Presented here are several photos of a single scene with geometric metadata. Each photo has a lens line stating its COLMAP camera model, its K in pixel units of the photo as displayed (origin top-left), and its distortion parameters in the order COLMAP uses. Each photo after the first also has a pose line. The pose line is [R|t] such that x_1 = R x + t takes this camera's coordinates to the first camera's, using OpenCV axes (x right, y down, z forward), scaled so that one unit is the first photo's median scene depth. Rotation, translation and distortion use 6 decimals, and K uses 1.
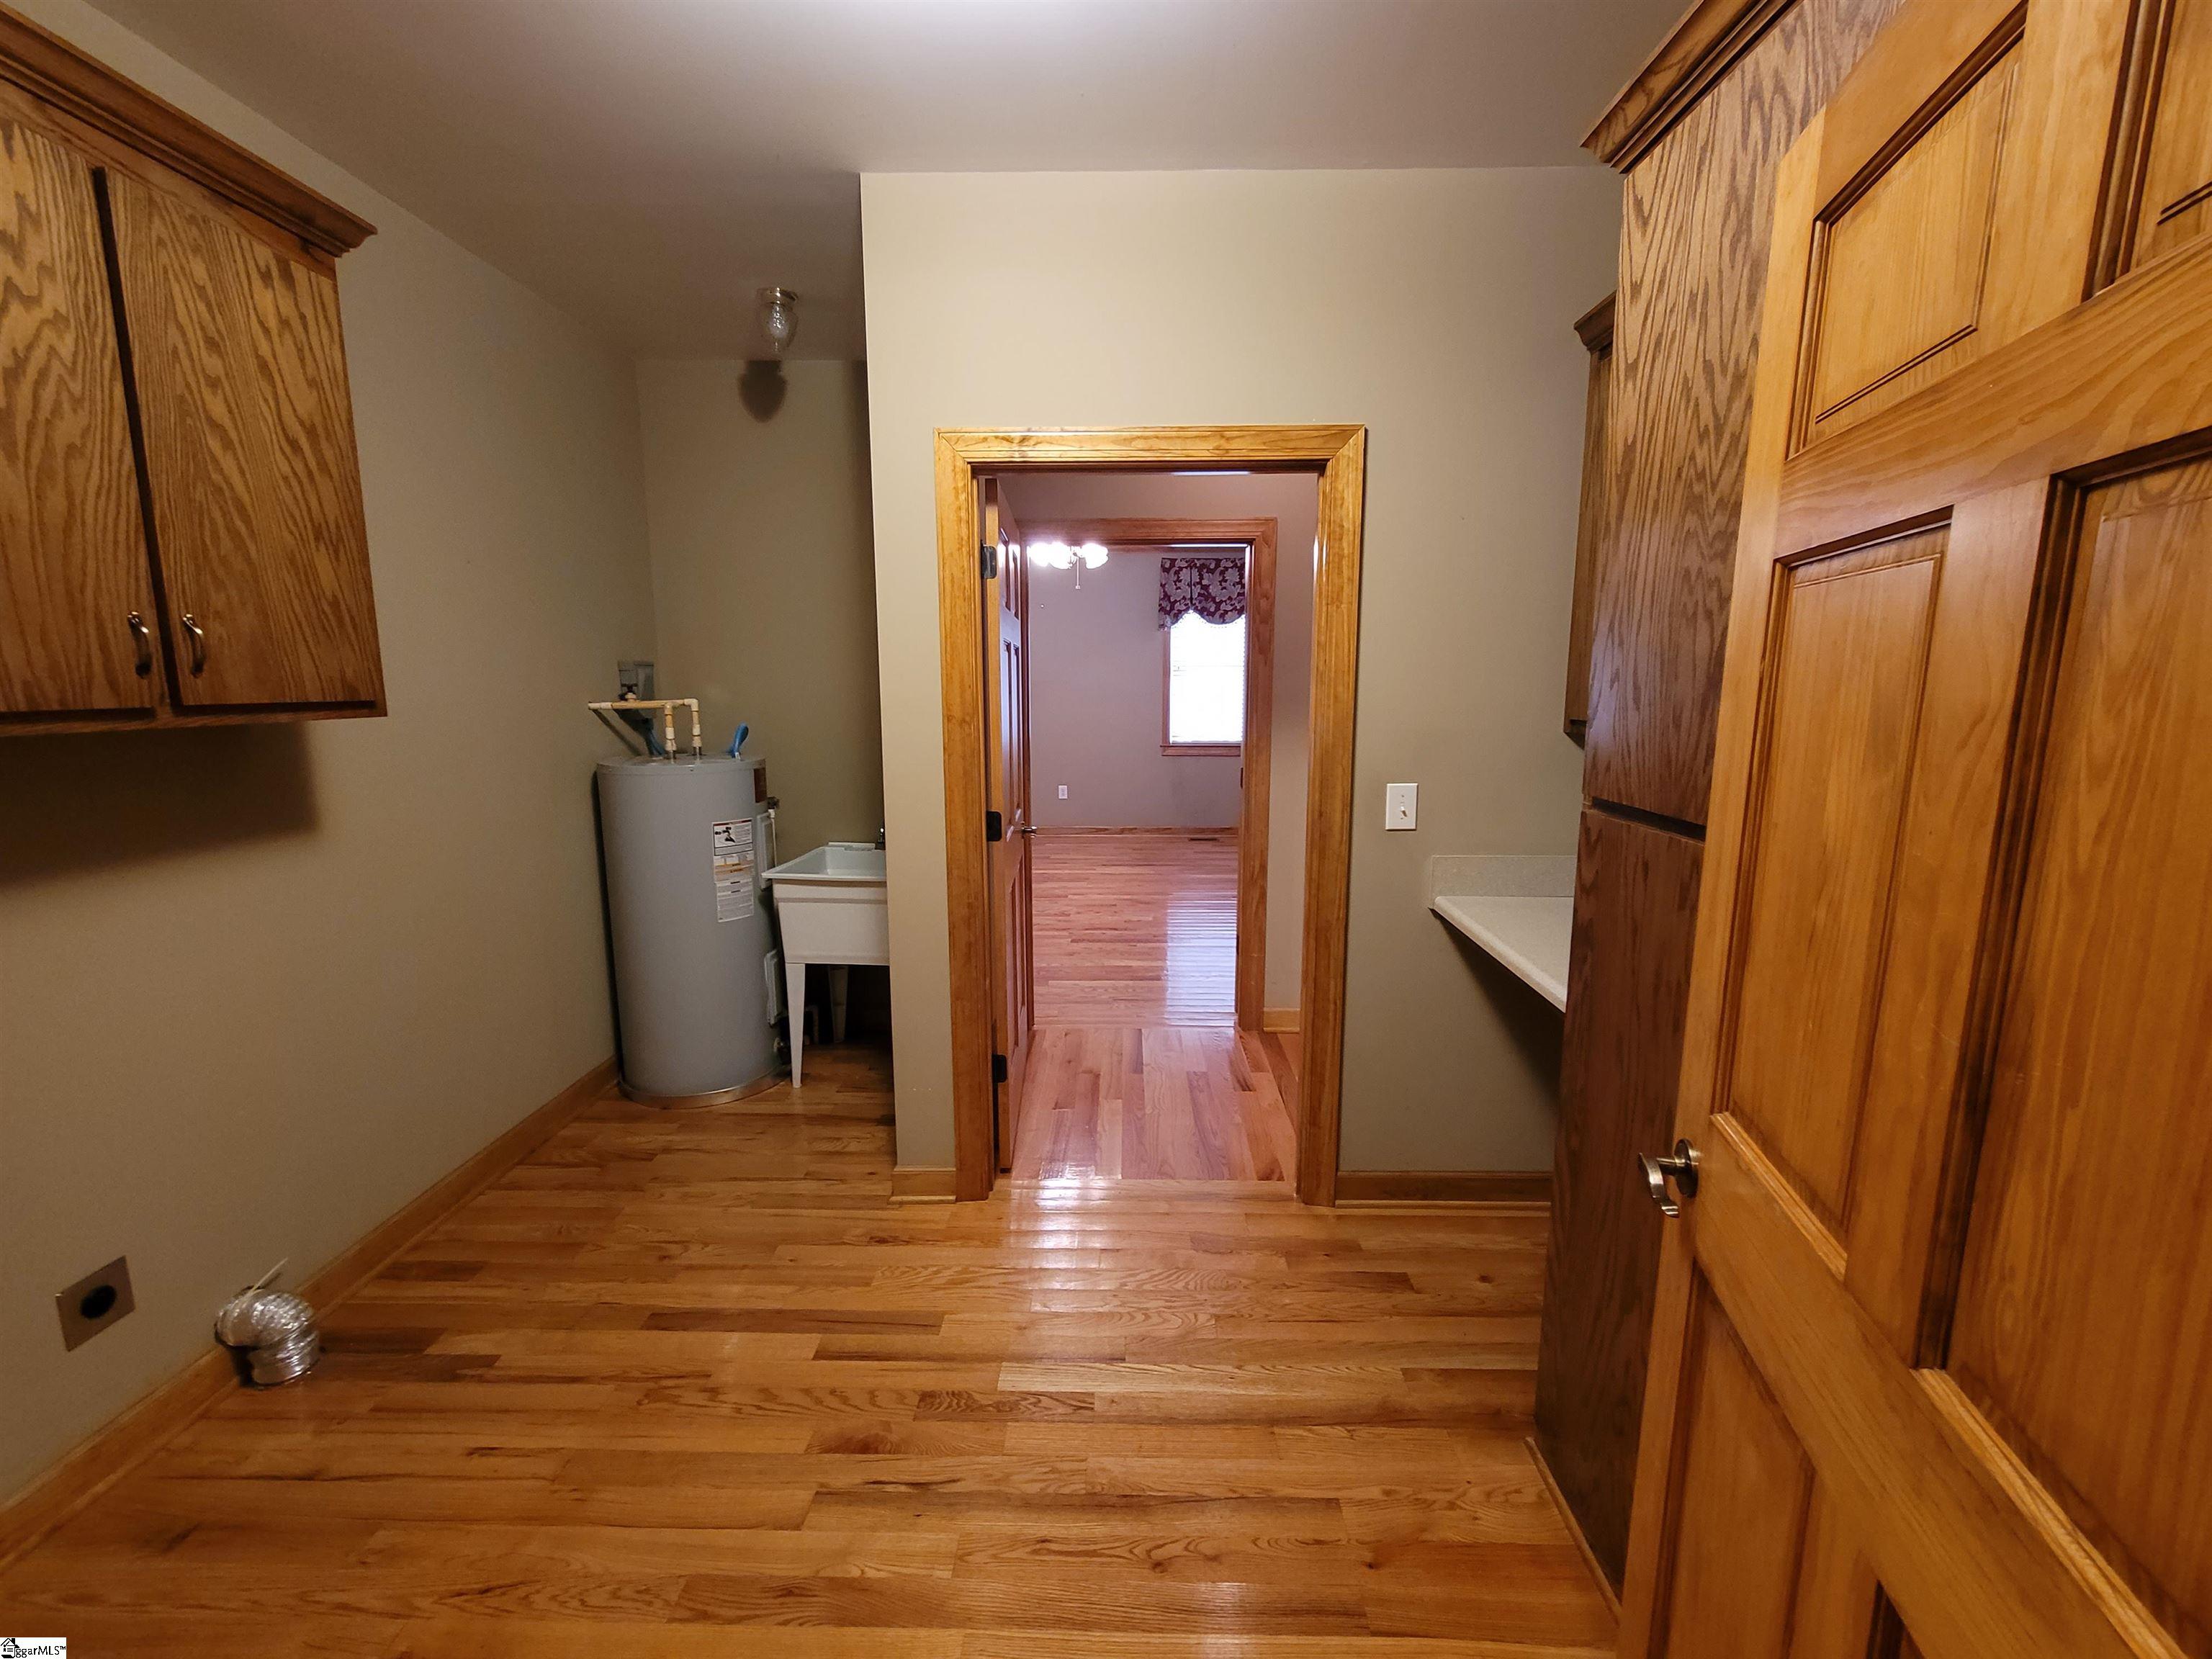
lens RADIAL K [[898.0, 0, 1103.7], [0, 898.0, 819.8], [0, 0, 1]] dist [0.001116, 0.000172]
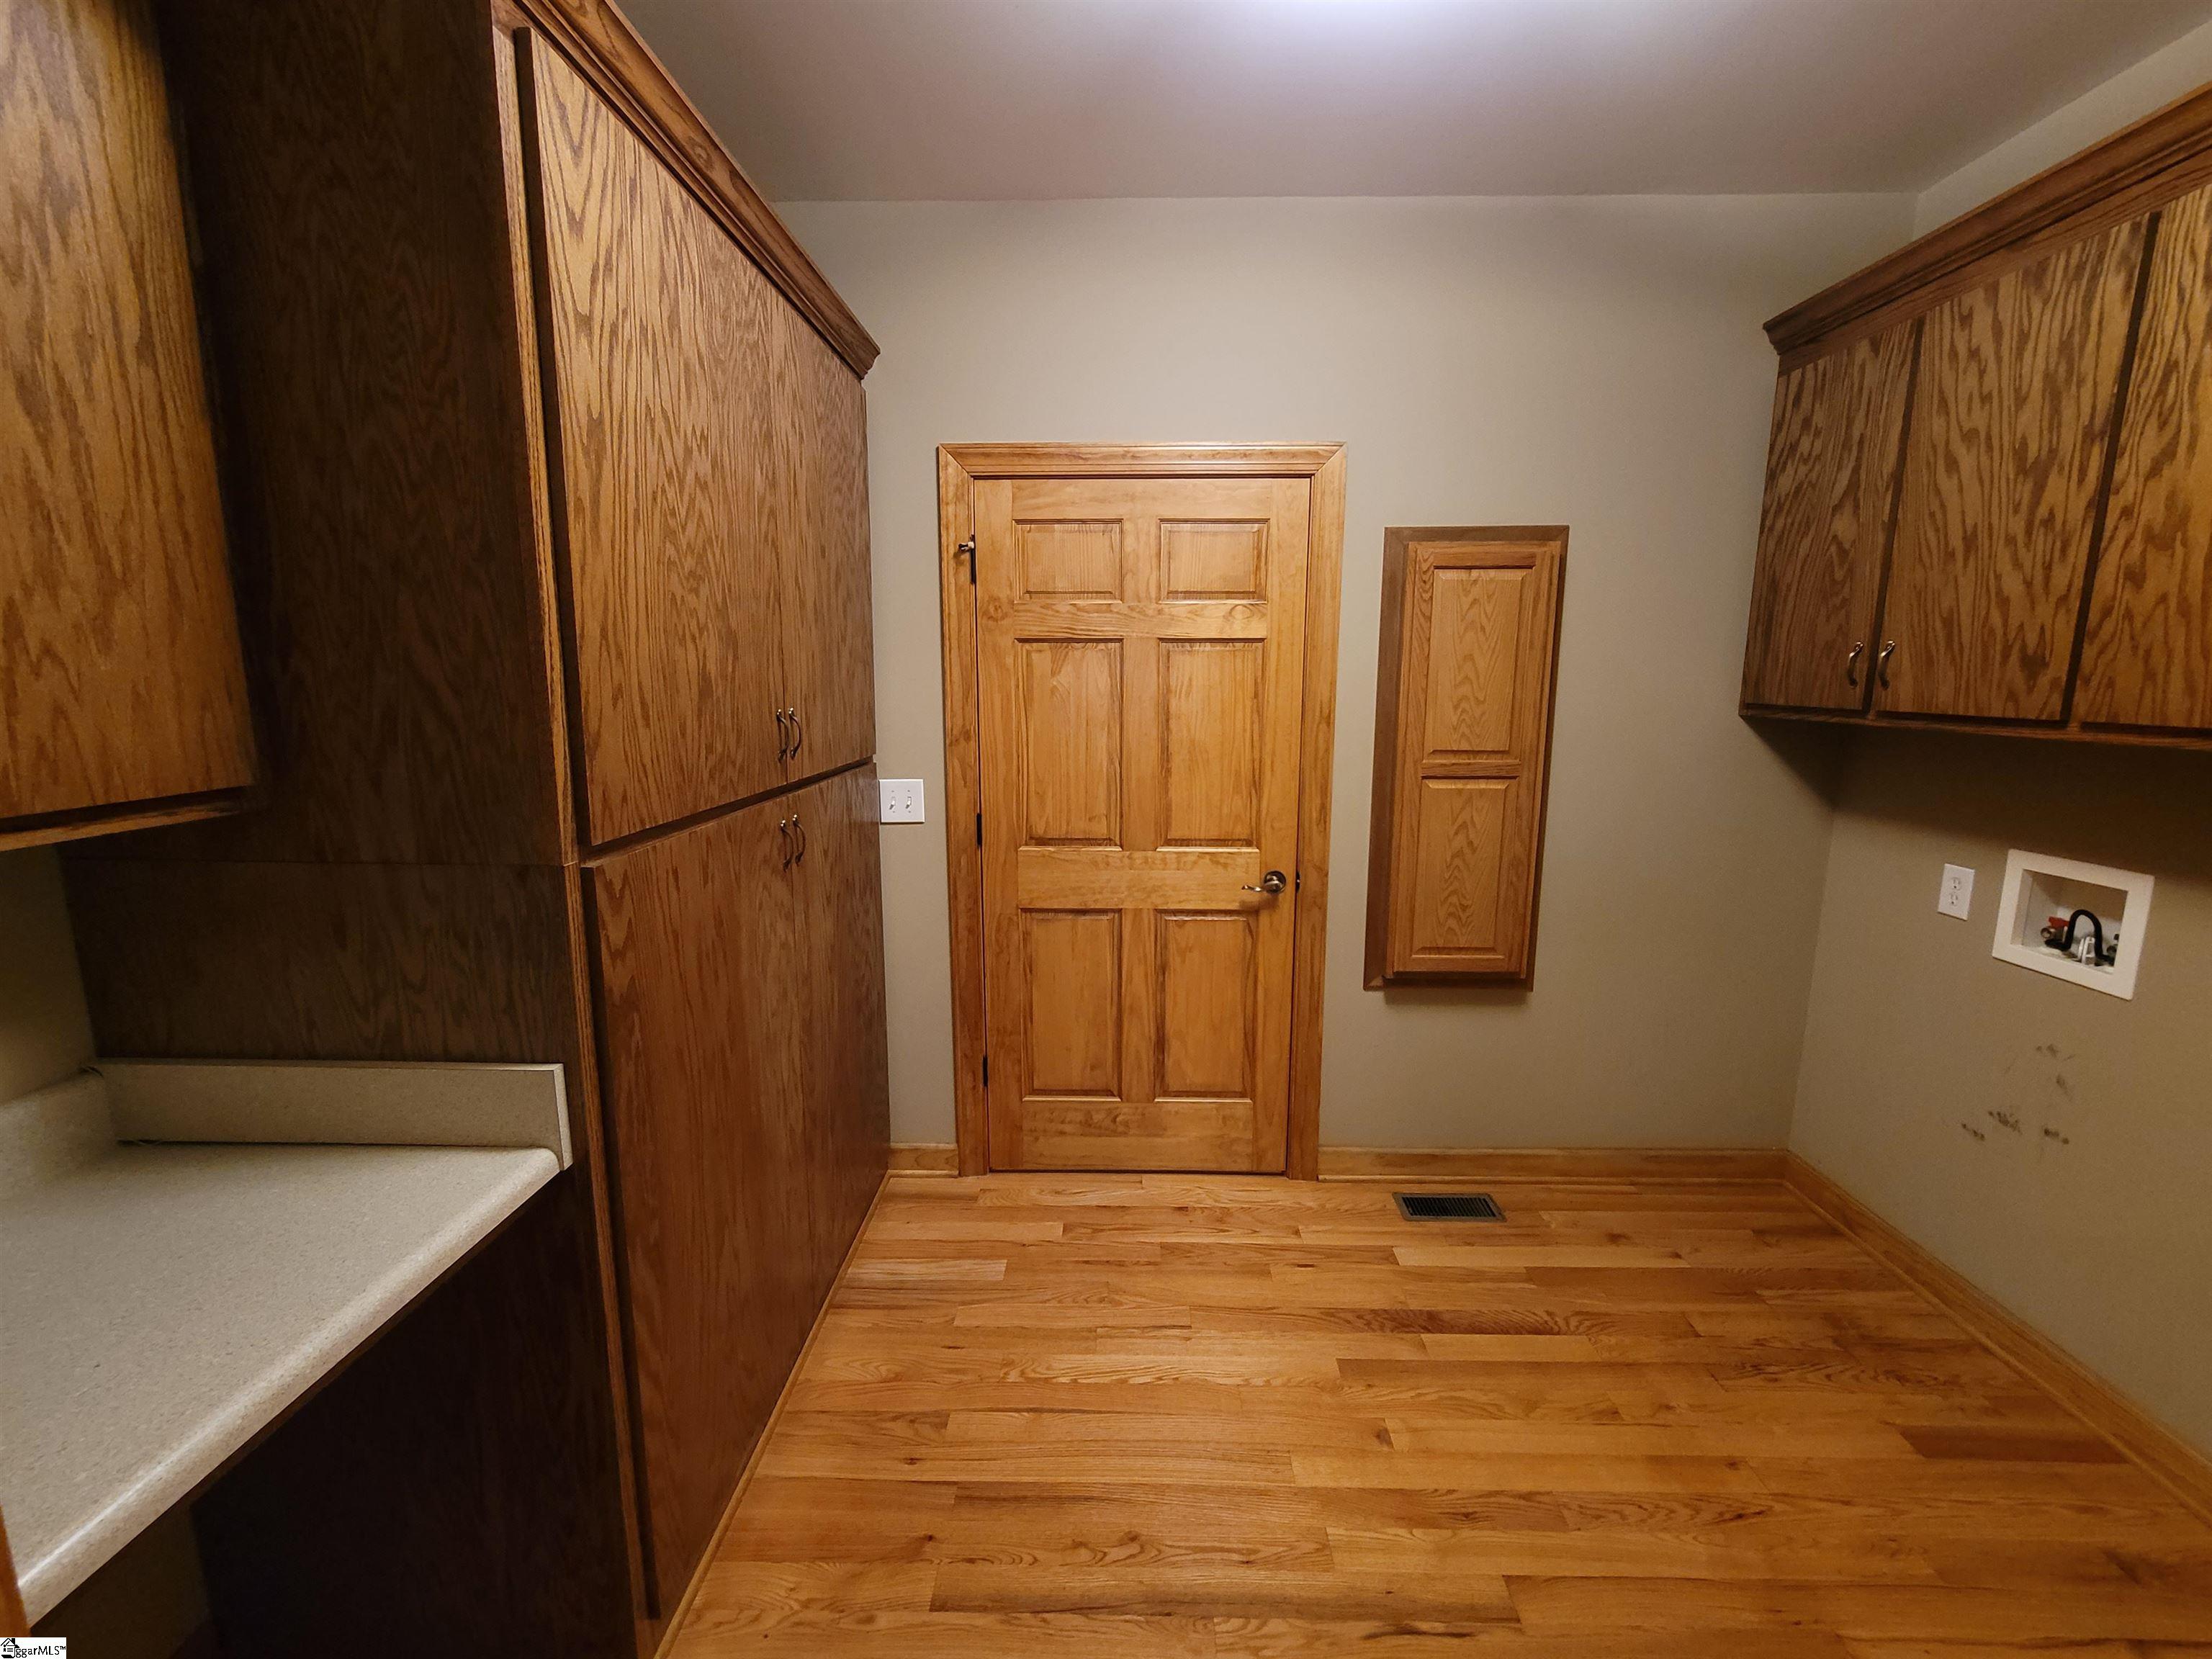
lens RADIAL K [[898.0, 0, 1107.1], [0, 898.0, 824.1], [0, 0, 1]] dist [0.001116, 0.000172]
pose [[-0.999998, -0.000843, -0.002017, 0.096315], [-0.001440, 0.948233, 0.317573, -0.300443], [0.001645, 0.317576, -0.948232, 1.775846]]
